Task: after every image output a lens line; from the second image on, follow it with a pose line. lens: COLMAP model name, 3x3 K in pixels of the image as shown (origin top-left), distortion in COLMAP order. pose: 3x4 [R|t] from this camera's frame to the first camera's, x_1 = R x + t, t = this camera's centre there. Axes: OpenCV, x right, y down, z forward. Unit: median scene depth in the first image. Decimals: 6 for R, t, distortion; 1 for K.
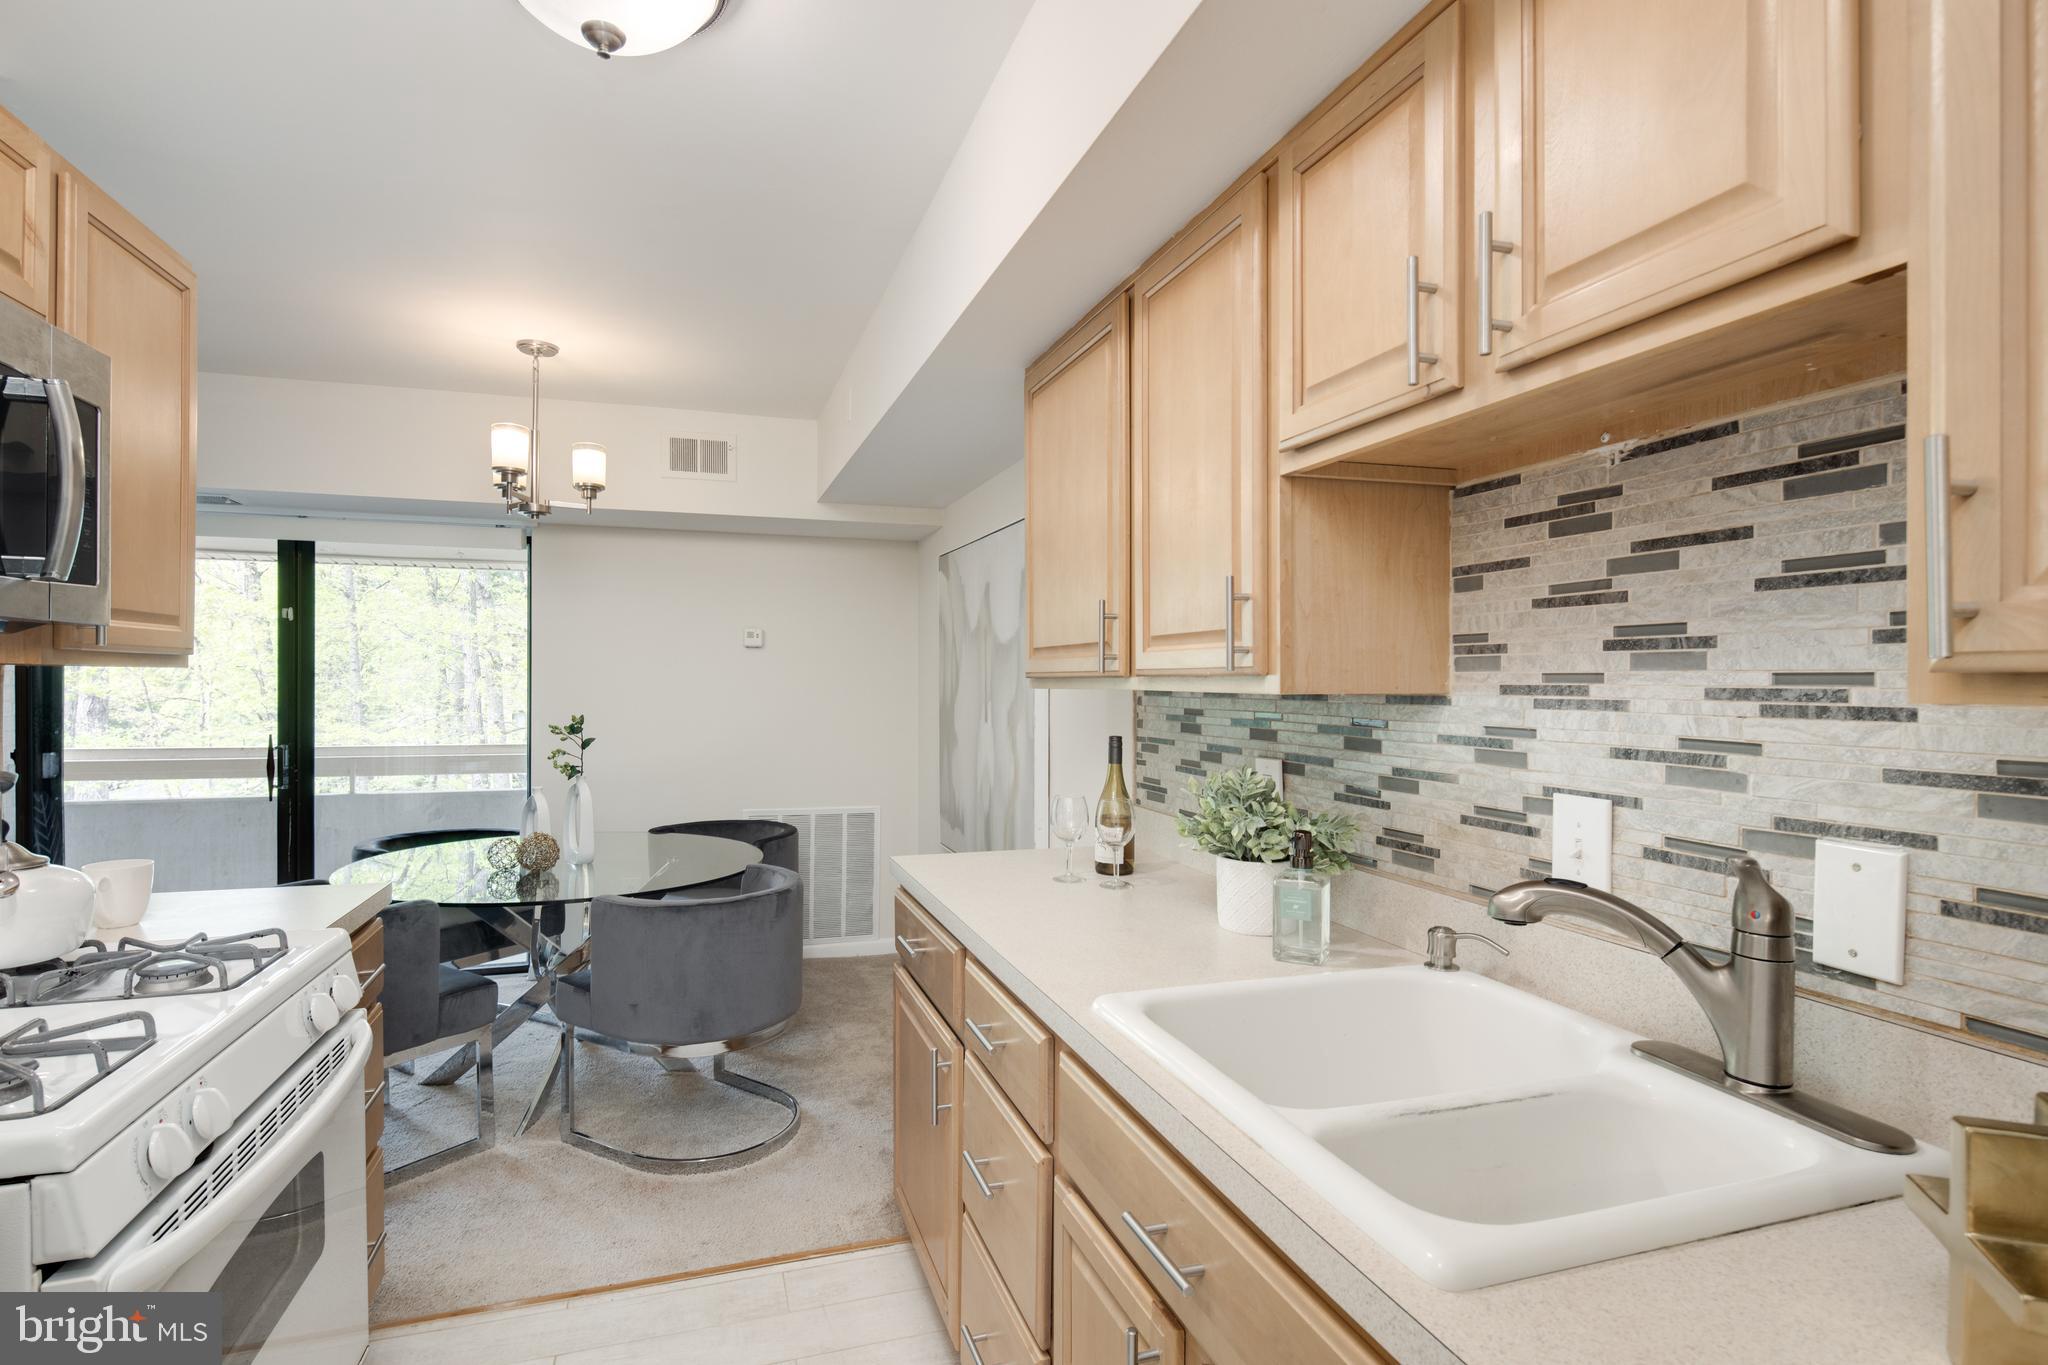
lens RADIAL K [[1002.7, 0, 1014.4], [0, 1002.7, 683.1], [0, 0, 1]] dist [0.006512, -0.006197]
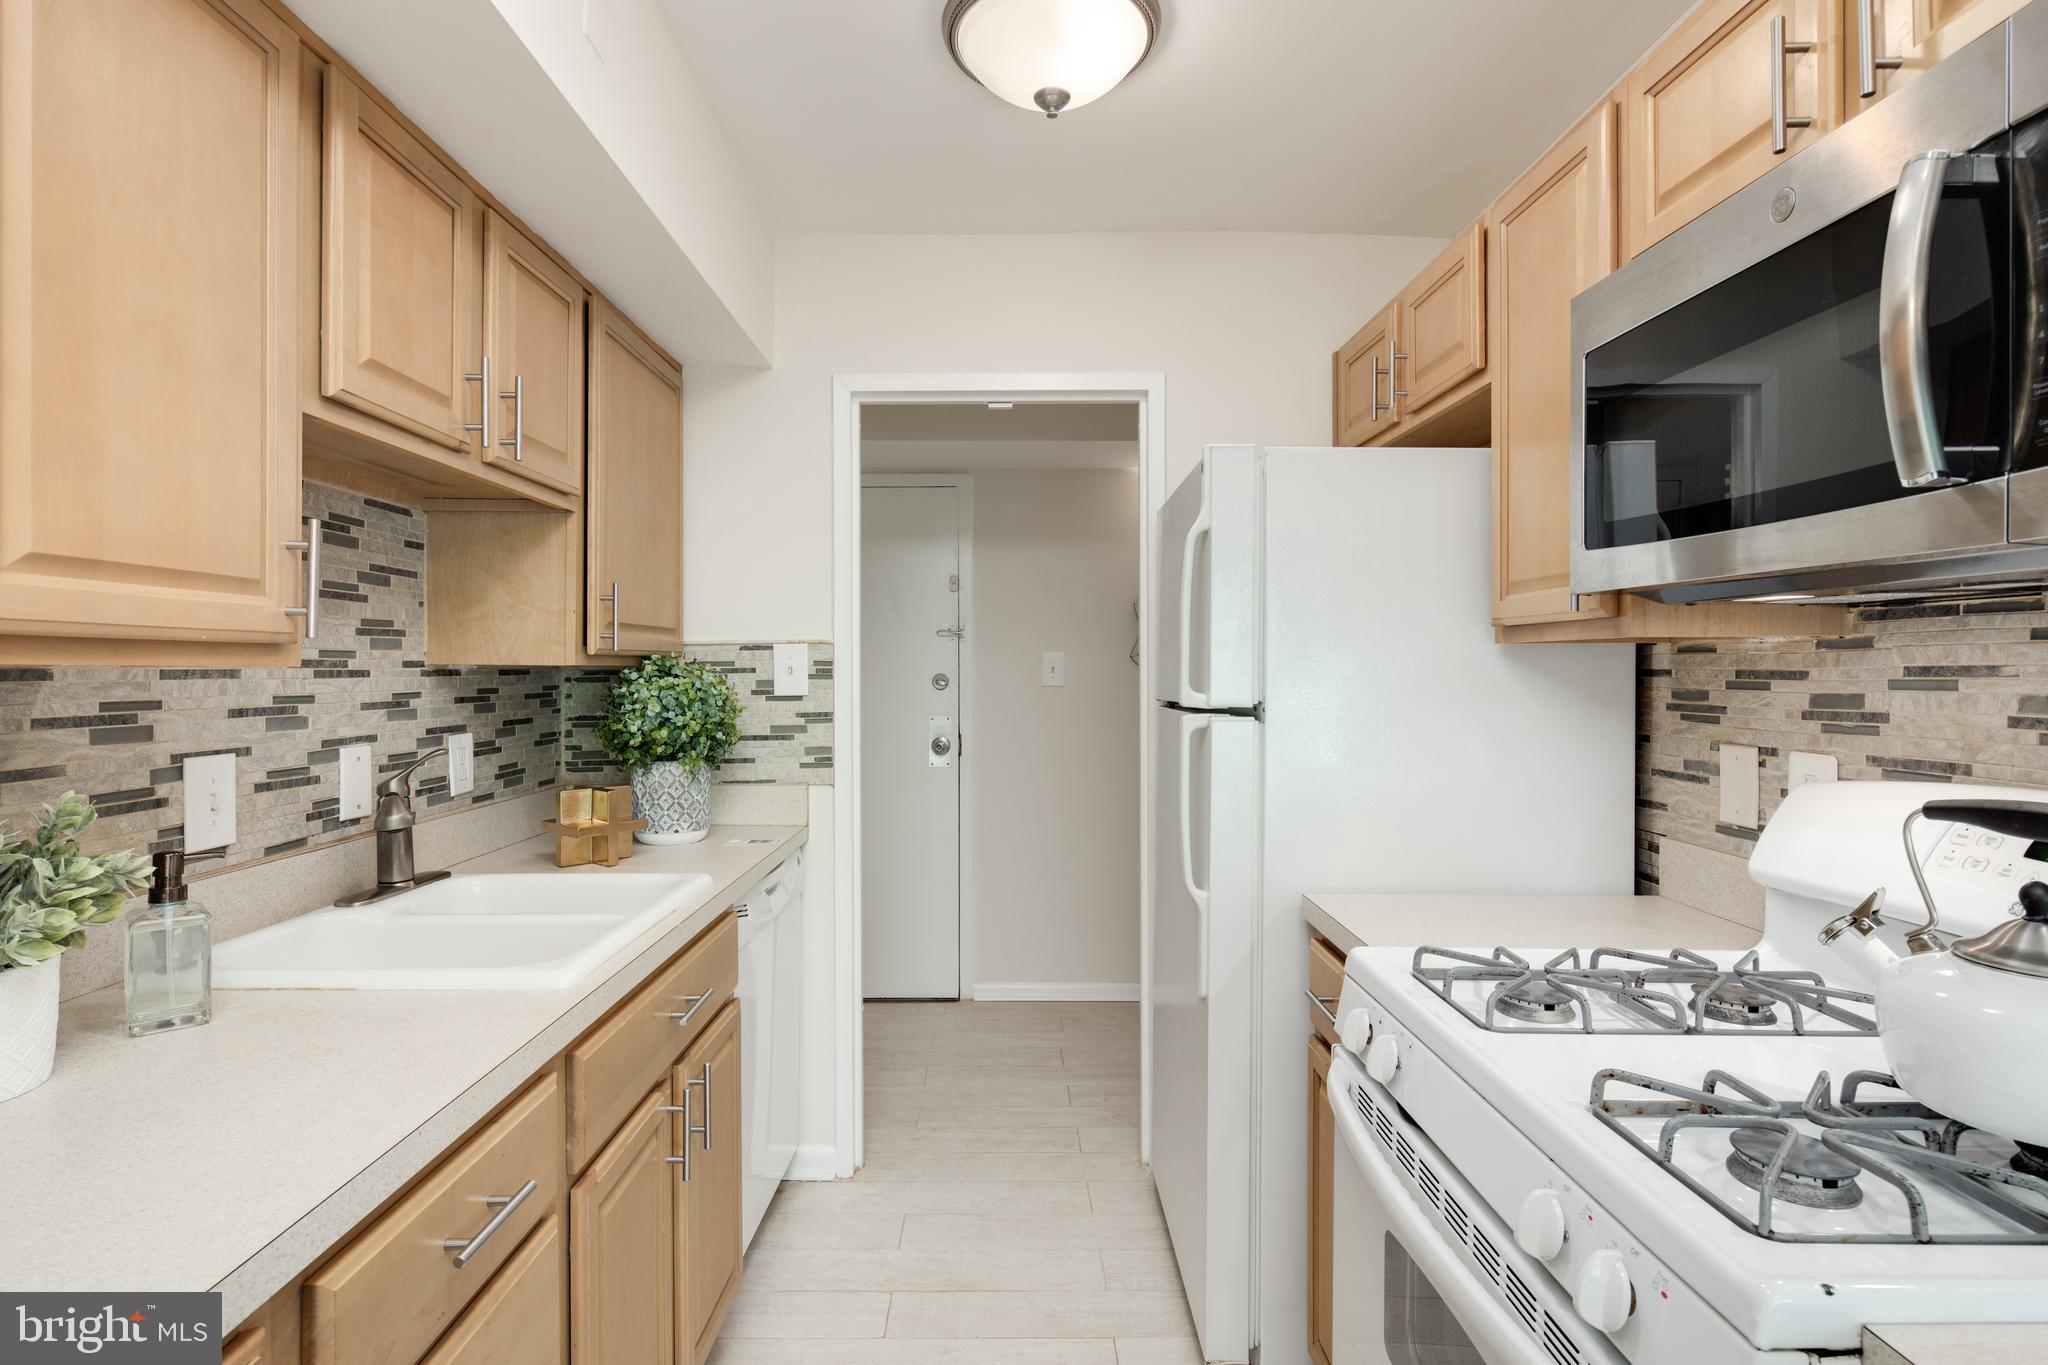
lens RADIAL K [[1002.7, 0, 1002.3], [0, 1002.7, 677.3], [0, 0, 1]] dist [0.006512, -0.006197]
pose [[-0.950599, -0.005917, 0.310364, -0.654486], [-0.002697, 0.999938, 0.010802, 0.010968], [-0.310409, 0.009432, -0.950556, 1.870474]]
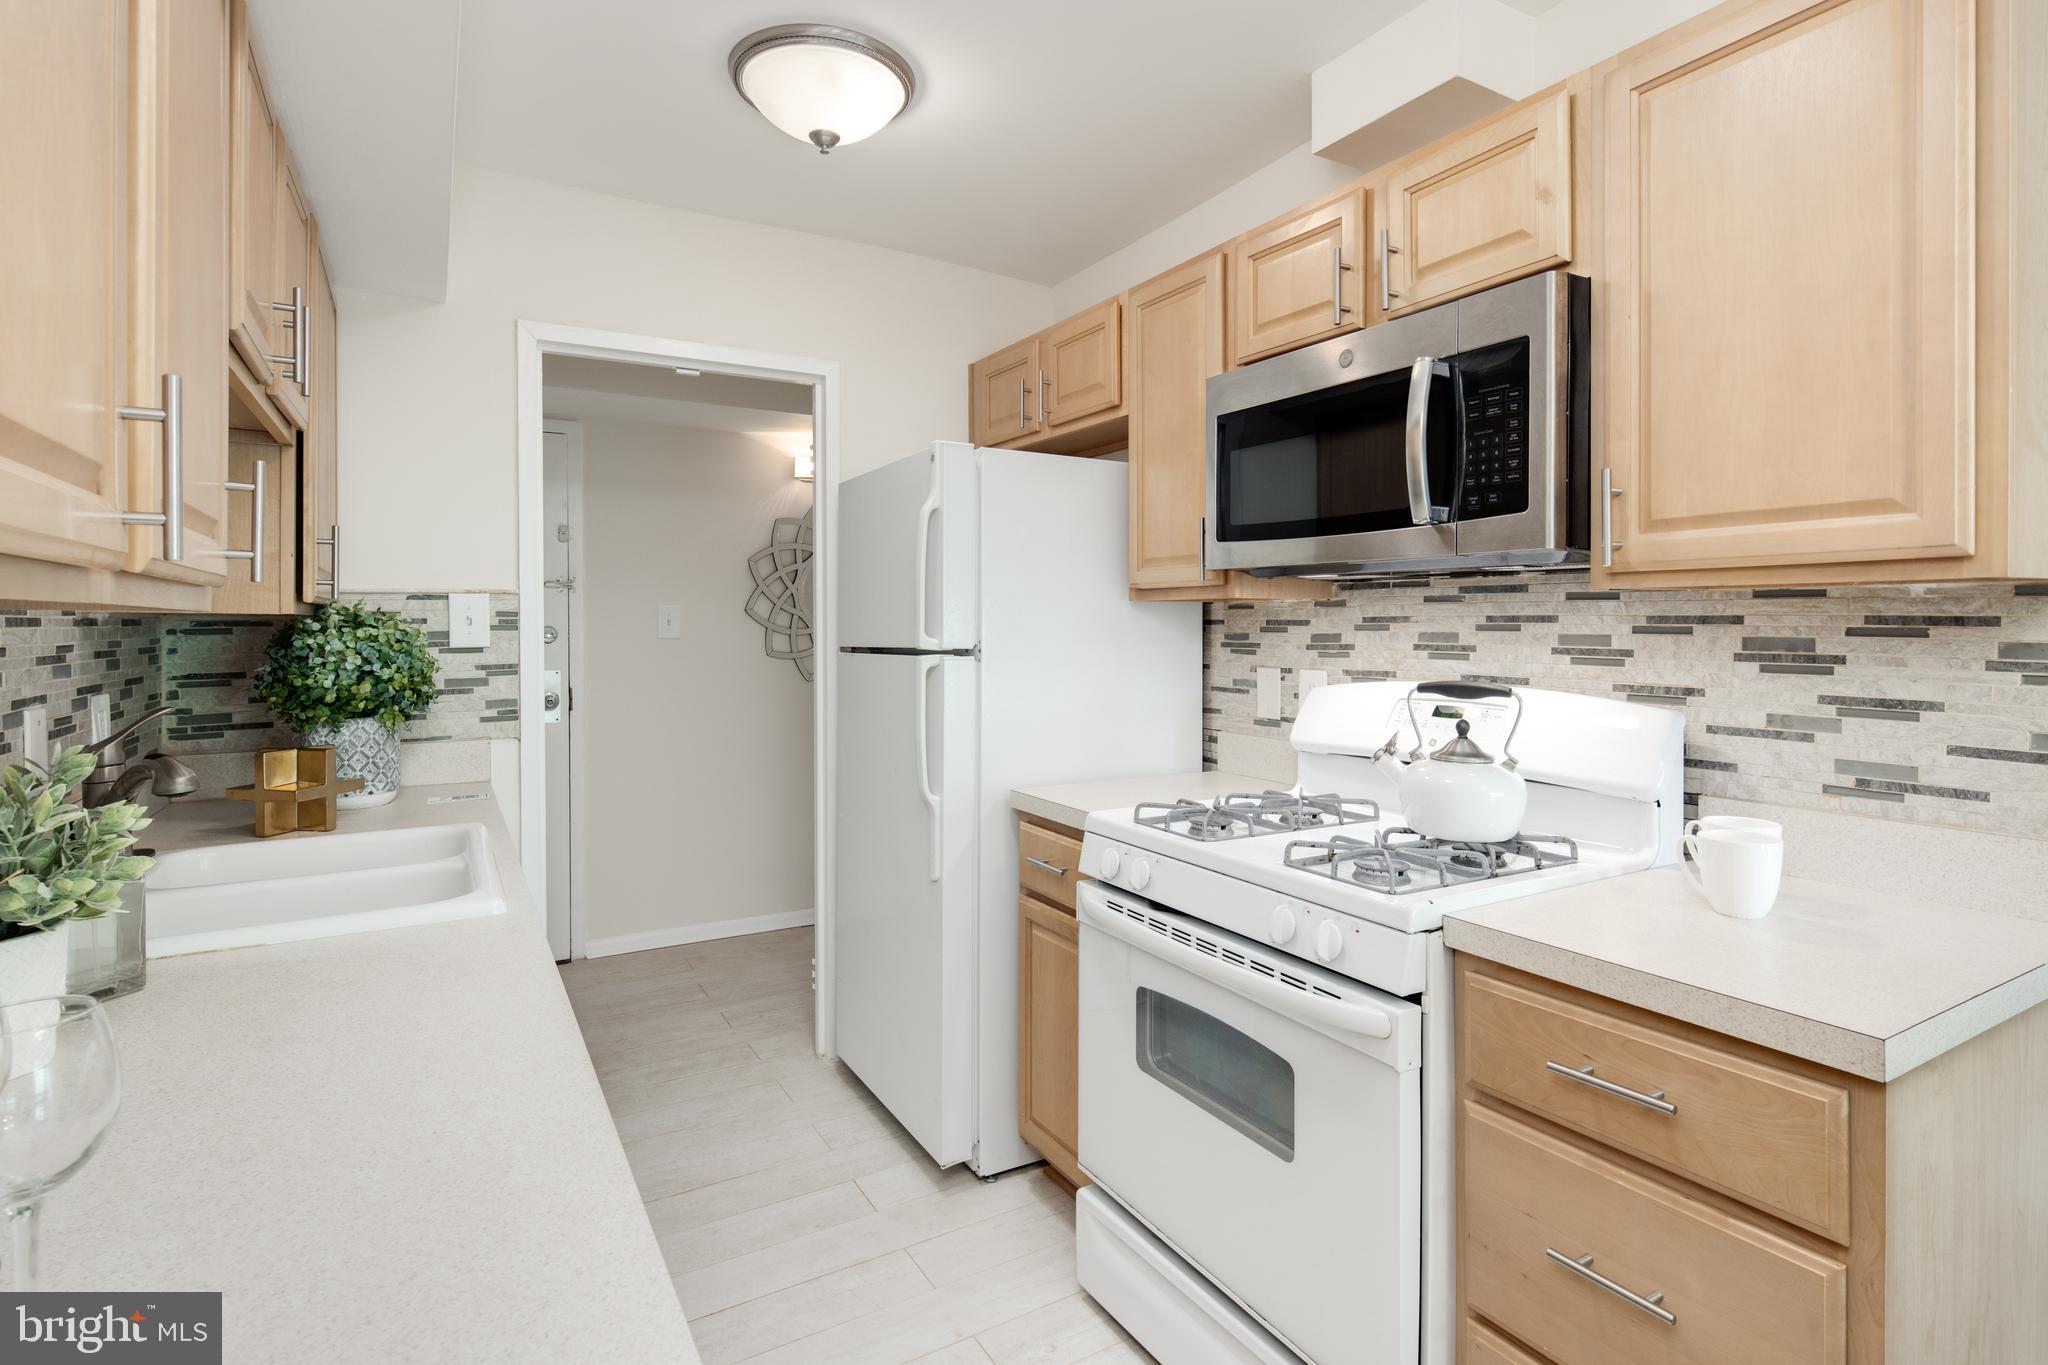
lens RADIAL K [[1002.7, 0, 1022.2], [0, 1002.7, 636.9], [0, 0, 1]] dist [0.006512, -0.006197]
pose [[-0.977147, 0.000066, -0.212565, -0.238107], [-0.002841, 0.999907, 0.013371, 0.021992], [0.212546, 0.013669, -0.977055, 2.224213]]
